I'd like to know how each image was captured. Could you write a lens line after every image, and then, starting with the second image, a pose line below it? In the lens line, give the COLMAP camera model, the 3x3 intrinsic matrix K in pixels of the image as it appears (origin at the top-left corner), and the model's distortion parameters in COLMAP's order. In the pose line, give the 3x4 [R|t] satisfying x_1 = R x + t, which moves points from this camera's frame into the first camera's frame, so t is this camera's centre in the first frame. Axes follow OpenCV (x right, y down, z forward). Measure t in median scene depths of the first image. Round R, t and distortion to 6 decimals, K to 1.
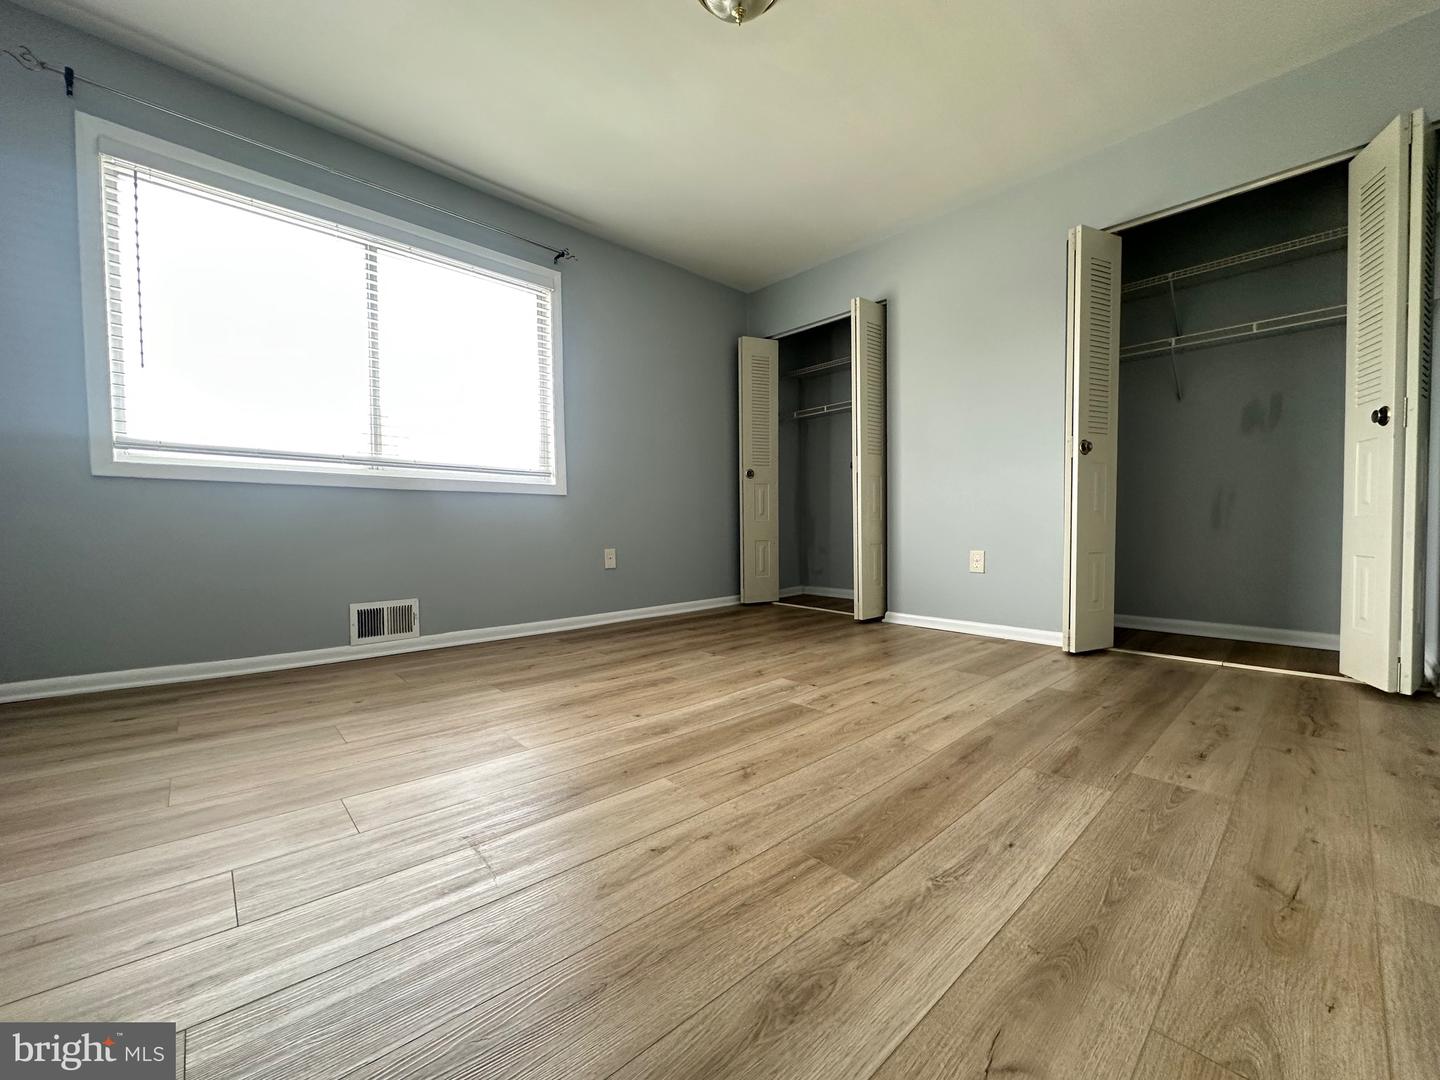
lens RADIAL K [[575.7, 0, 723.4], [0, 575.7, 539.4], [0, 0, 1]] dist [-0.004297, 0.001583]
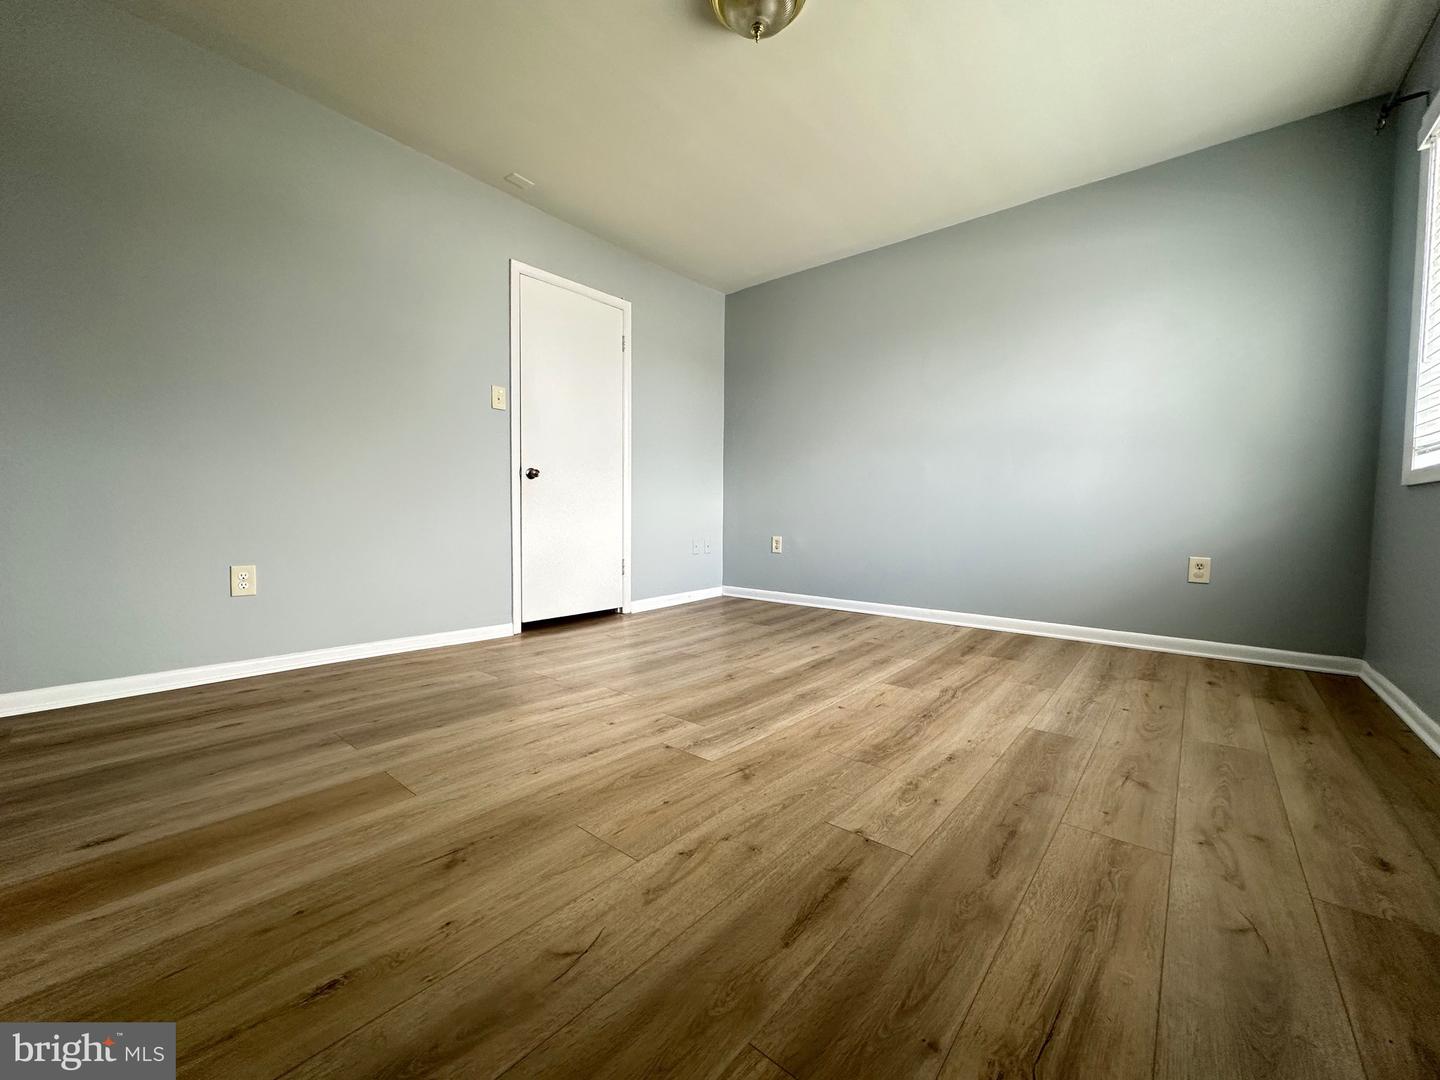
lens RADIAL K [[575.7, 0, 721.8], [0, 575.7, 541.8], [0, 0, 1]] dist [-0.004297, 0.001583]
pose [[-0.992134, -0.000707, -0.125175, 0.196022], [-0.009533, 0.997507, 0.069927, -0.074877], [0.124813, 0.070570, -0.989667, 1.883015]]
